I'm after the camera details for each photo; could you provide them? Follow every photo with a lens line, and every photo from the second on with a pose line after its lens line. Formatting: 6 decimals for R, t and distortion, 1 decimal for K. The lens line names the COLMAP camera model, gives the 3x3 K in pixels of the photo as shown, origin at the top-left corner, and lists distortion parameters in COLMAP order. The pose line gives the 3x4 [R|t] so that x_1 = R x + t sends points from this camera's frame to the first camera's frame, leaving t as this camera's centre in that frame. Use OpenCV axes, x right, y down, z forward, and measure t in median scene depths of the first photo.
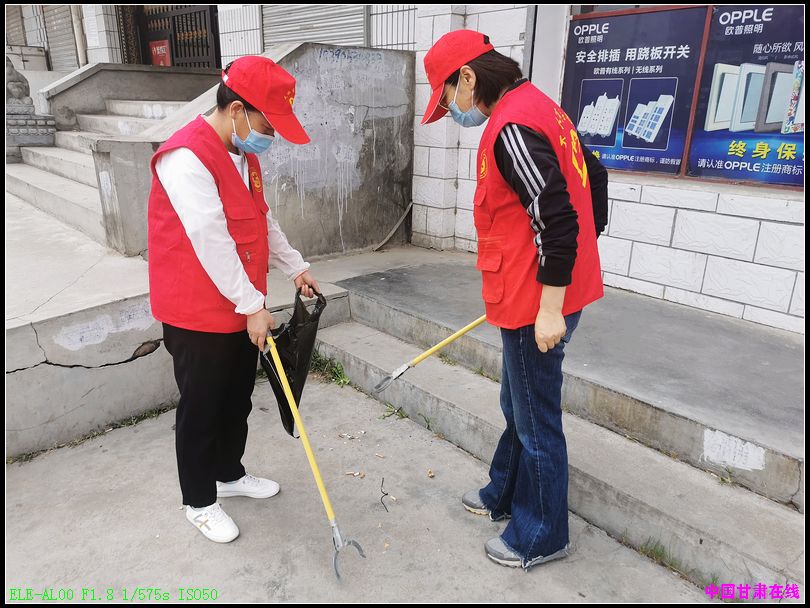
lens RADIAL K [[632.0, 0, 406.2], [0, 632.0, 316.9], [0, 0, 1]] dist [0.050811, -0.039373]
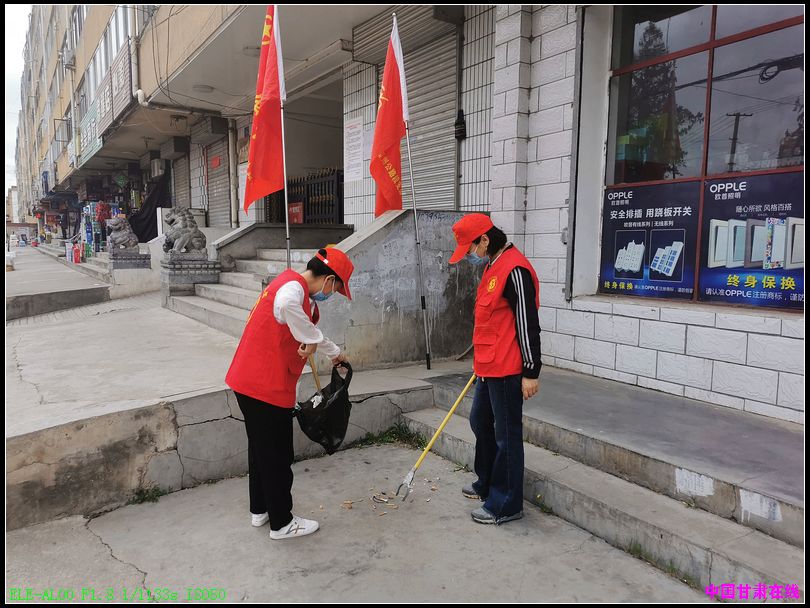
lens RADIAL K [[632.0, 0, 404.8], [0, 632.0, 304.4], [0, 0, 1]] dist [0.050811, -0.039373]
pose [[0.987752, 0.002258, -0.156016, 0.058710], [-0.038155, 0.973035, -0.227481, 0.102984], [0.151295, 0.230648, 0.961203, -0.331298]]
